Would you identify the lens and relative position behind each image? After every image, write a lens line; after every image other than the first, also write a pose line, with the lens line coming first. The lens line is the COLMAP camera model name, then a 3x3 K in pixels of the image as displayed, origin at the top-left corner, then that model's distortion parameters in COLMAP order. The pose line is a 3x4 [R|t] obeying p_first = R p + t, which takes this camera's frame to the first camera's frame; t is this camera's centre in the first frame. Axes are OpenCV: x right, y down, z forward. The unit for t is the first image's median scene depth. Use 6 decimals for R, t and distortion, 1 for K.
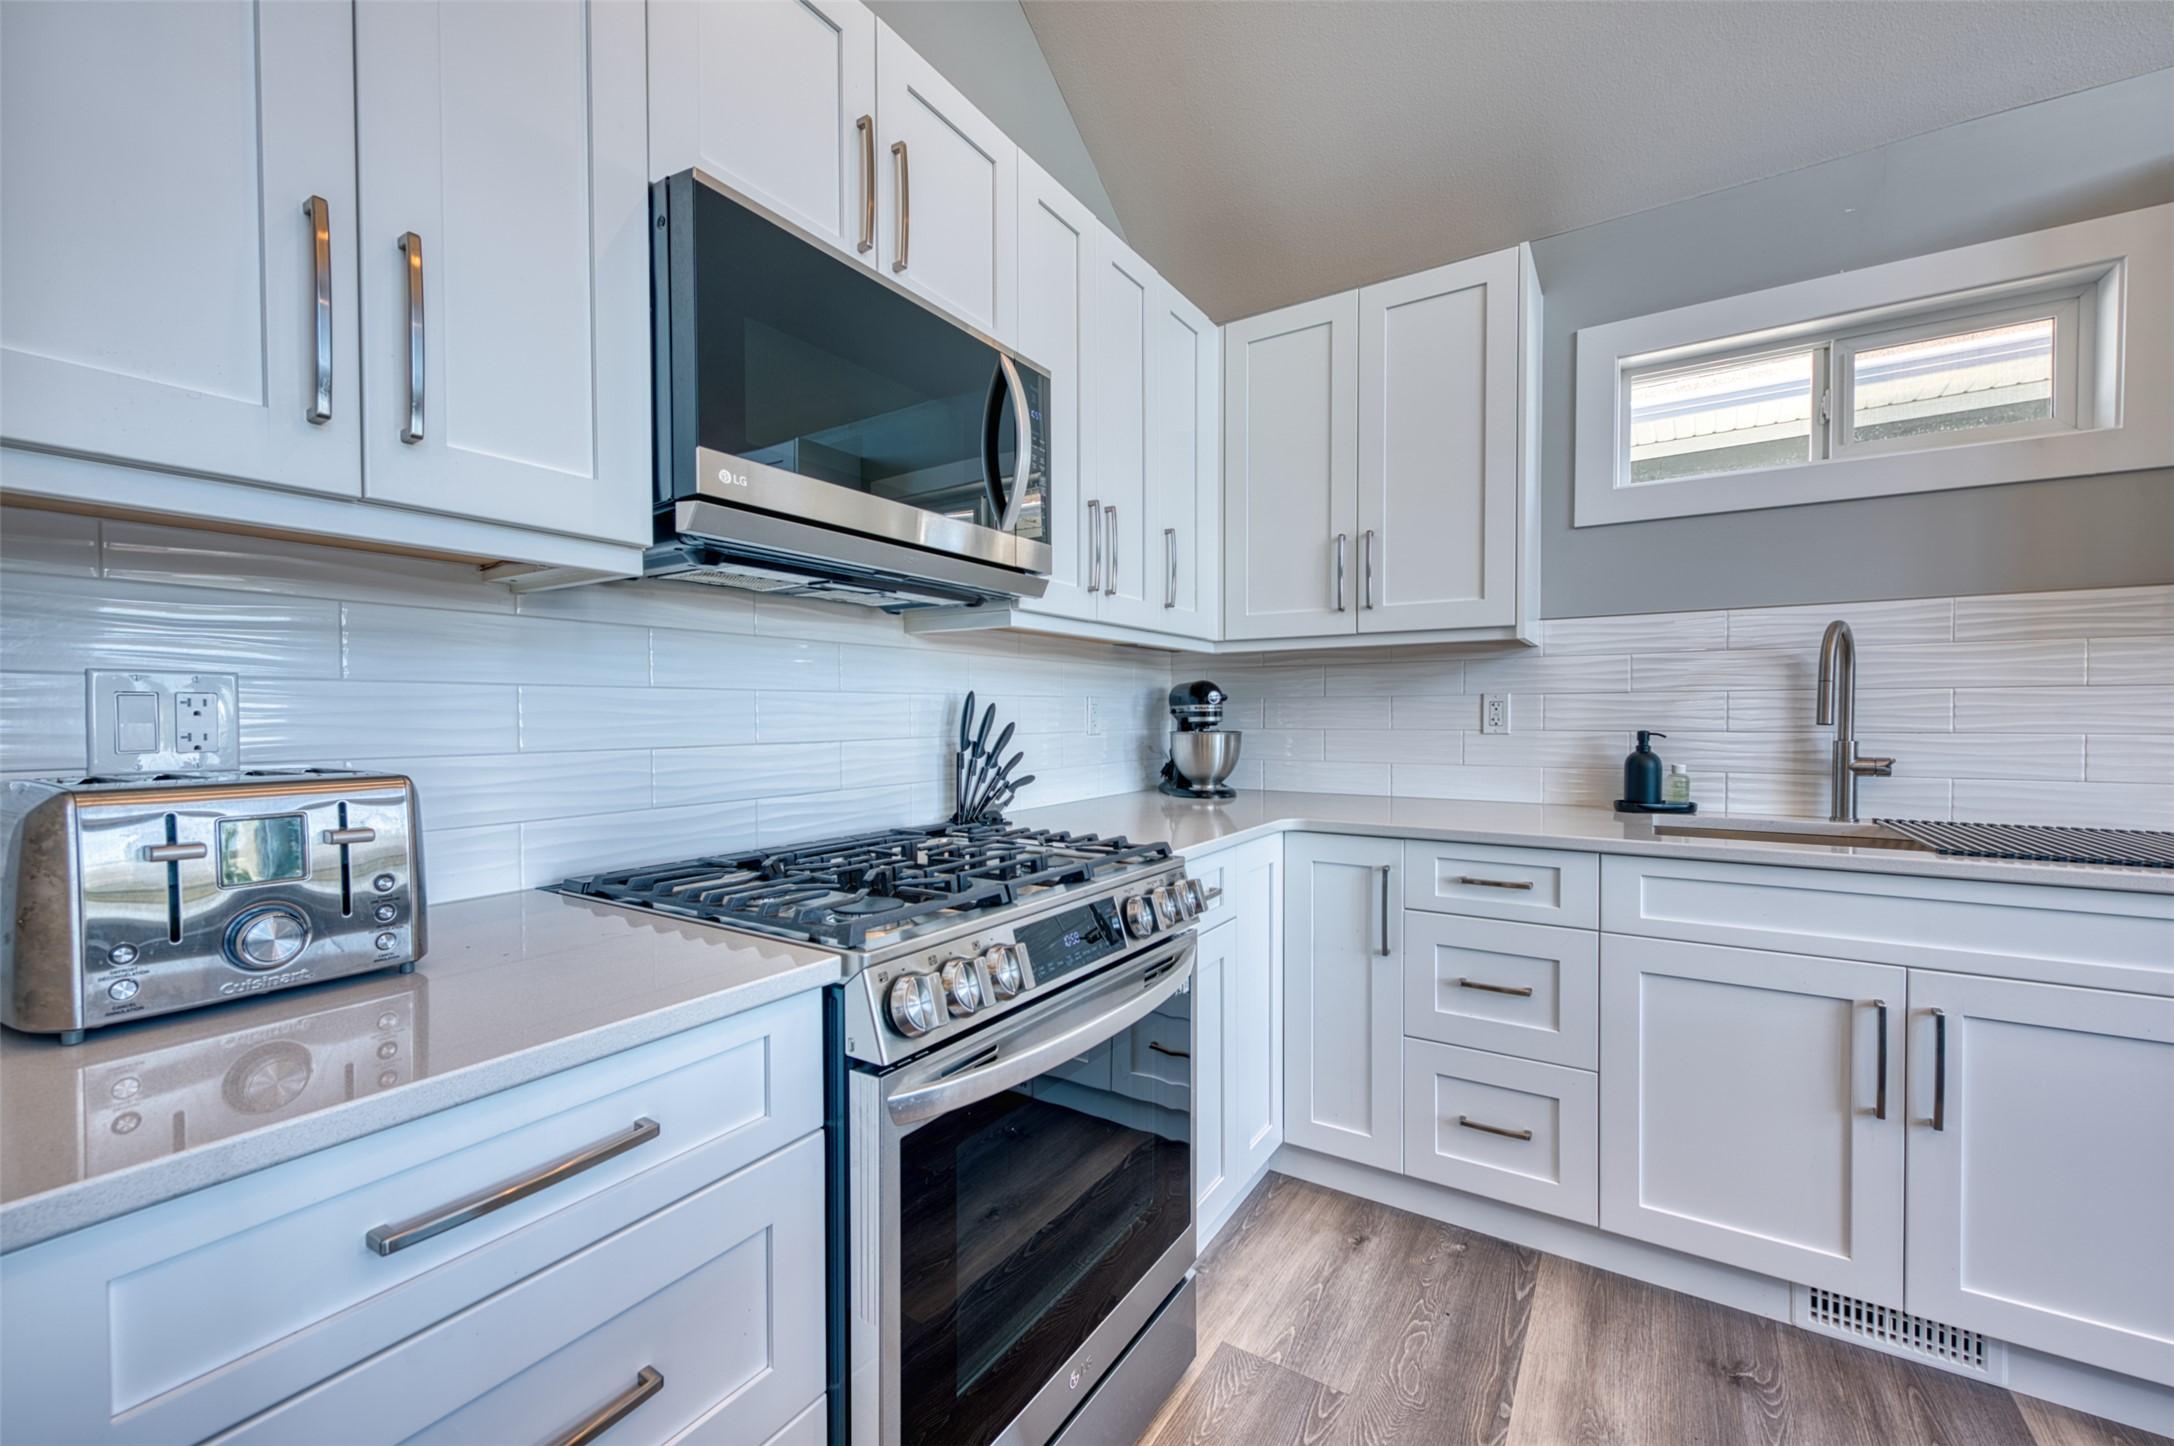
lens RADIAL K [[871.9, 0, 1081.2], [0, 871.9, 729.7], [0, 0, 1]] dist [0.012488, -0.002216]
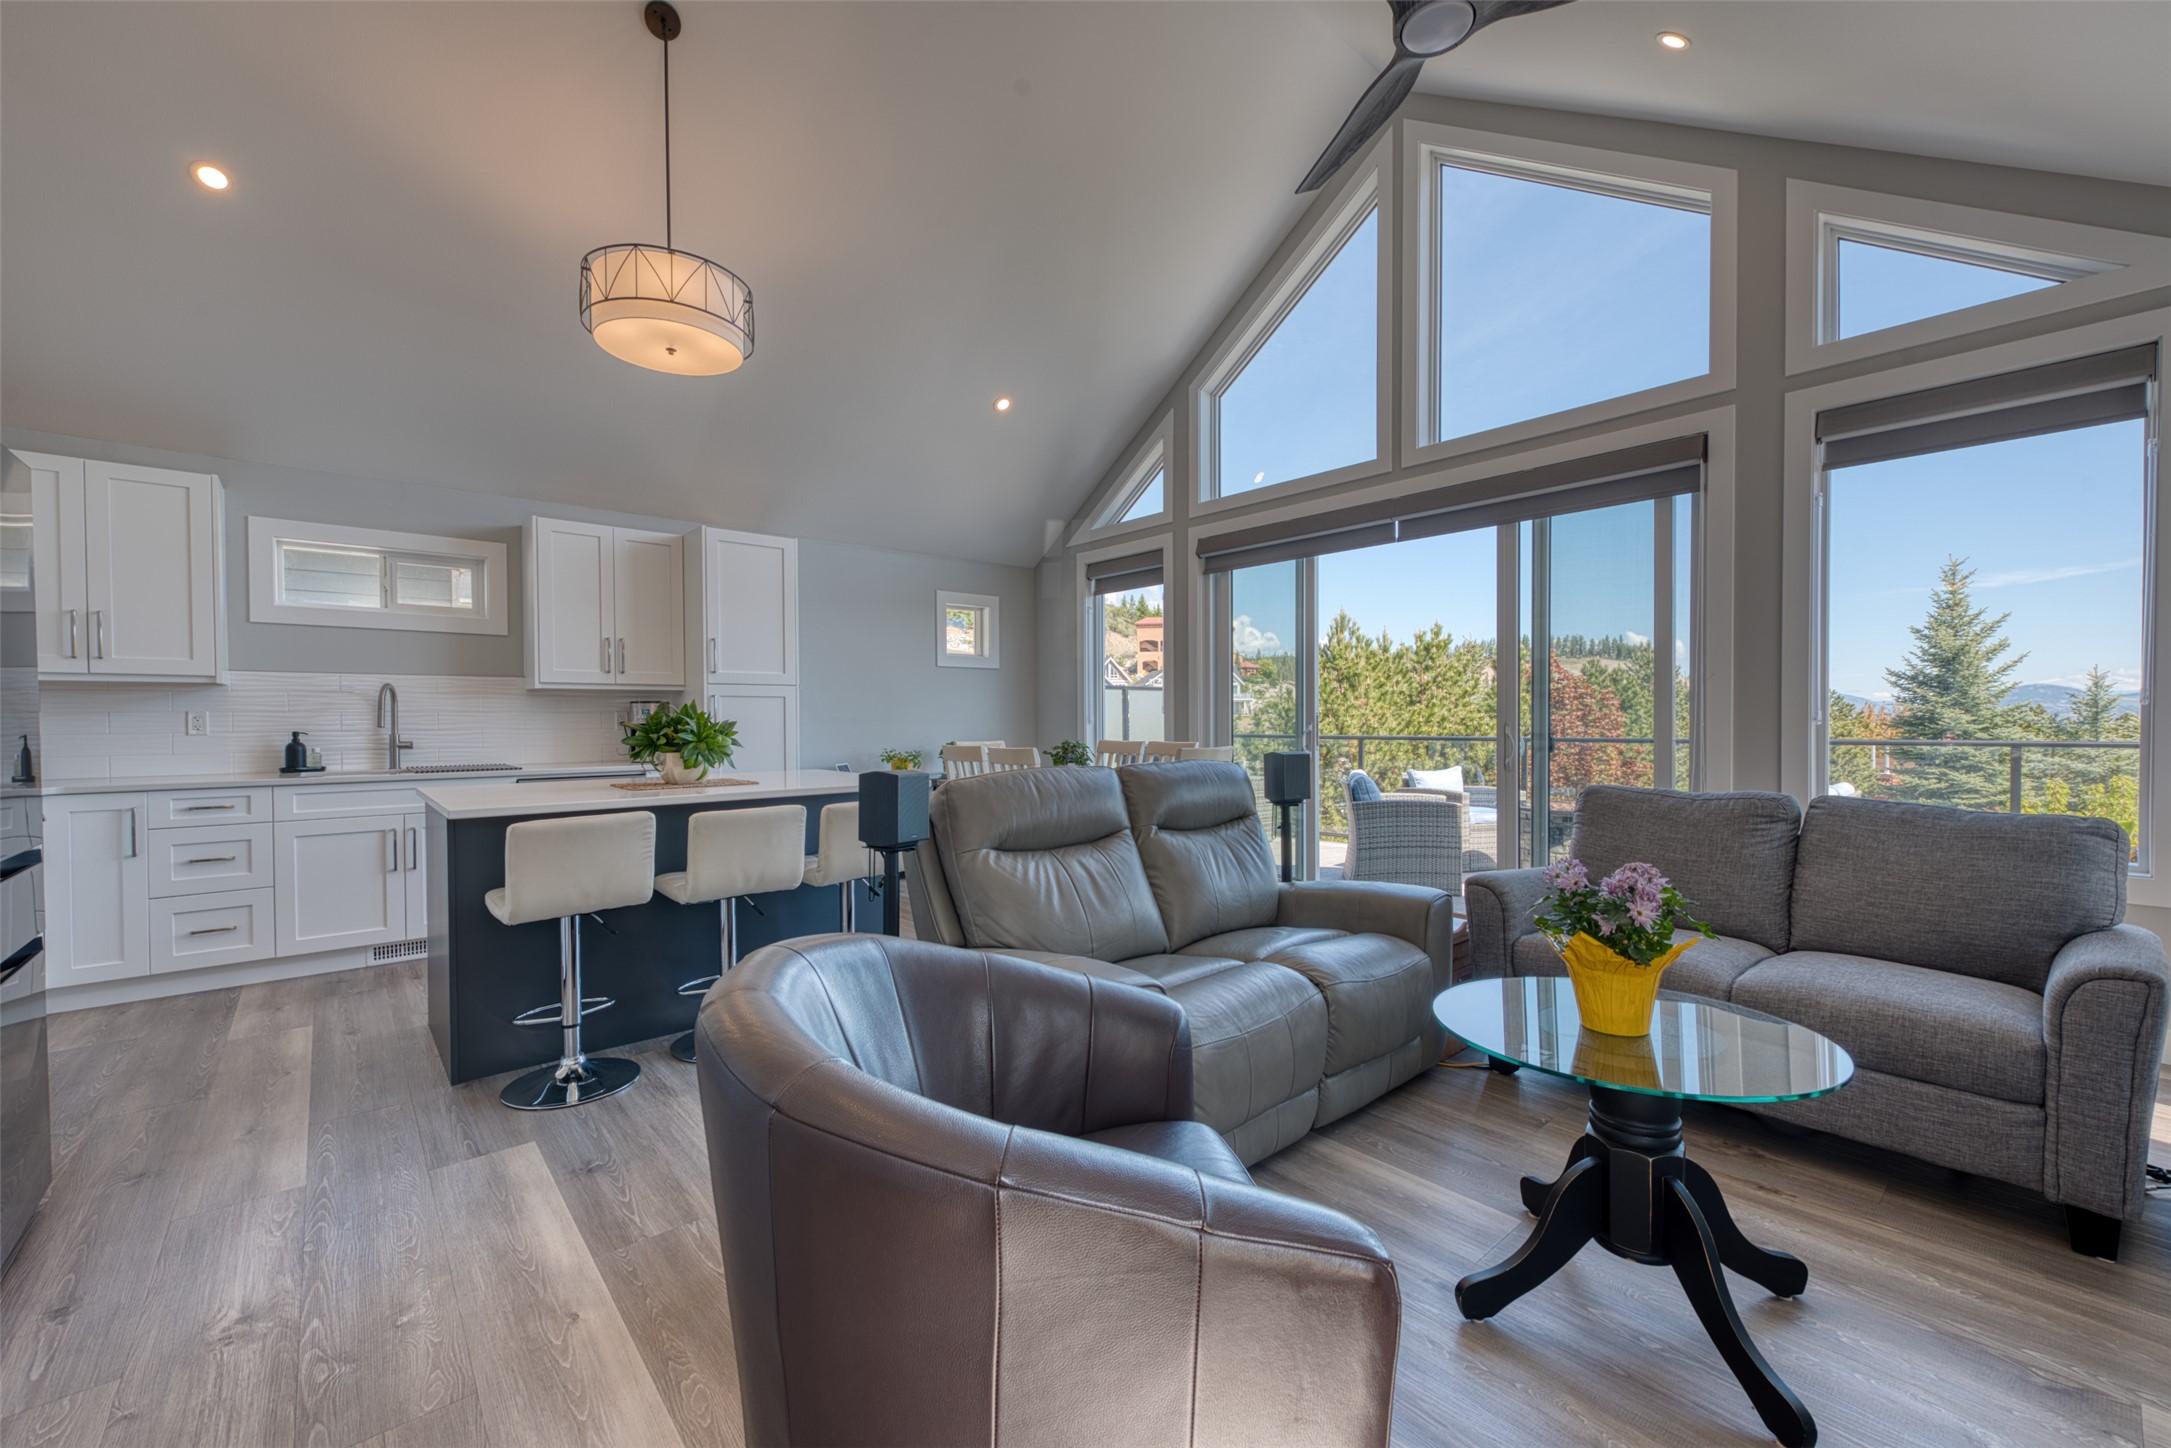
lens RADIAL K [[868.8, 0, 1079.7], [0, 868.8, 732.0], [0, 0, 1]] dist [0.011398, -0.001942]
pose [[0.277318, -0.012639, 0.960695, -0.833395], [0.020755, 0.999759, 0.007162, 0.027057], [-0.960554, 0.017953, 0.277513, -1.358058]]
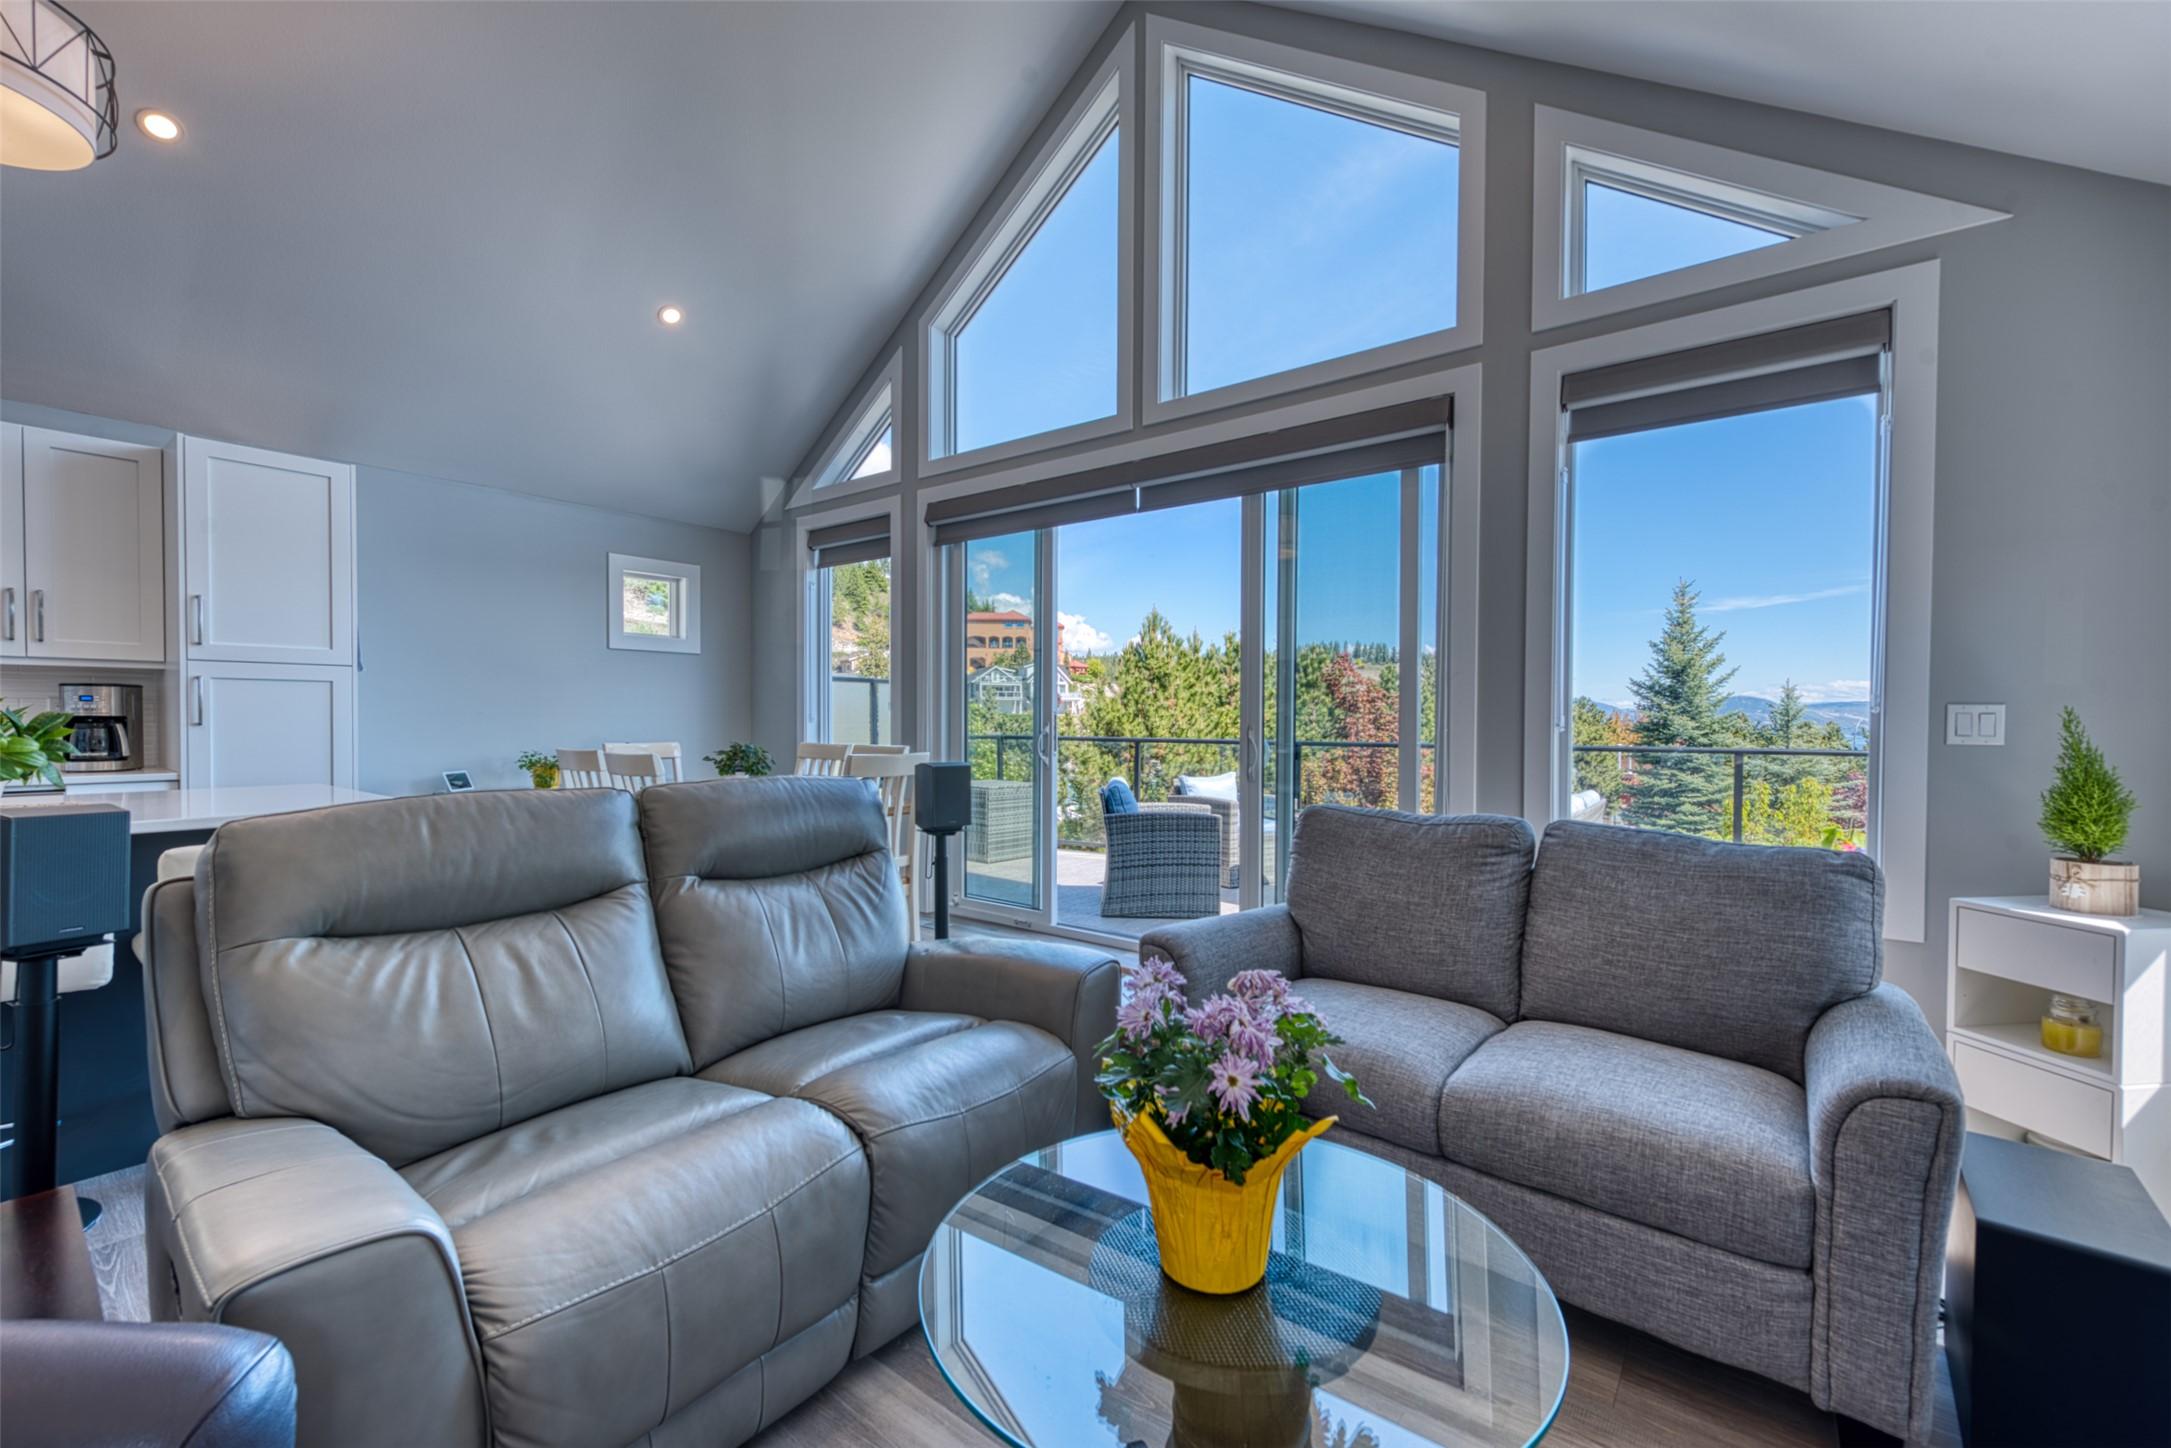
lens RADIAL K [[890.4, 0, 1080.8], [0, 890.4, 731.5], [0, 0, 1]] dist [0.012757, -0.002659]
pose [[0.087444, -0.011618, 0.996102, -0.375704], [0.011073, 0.999882, 0.010690, 0.029224], [-0.996108, 0.010095, 0.087562, -1.590003]]
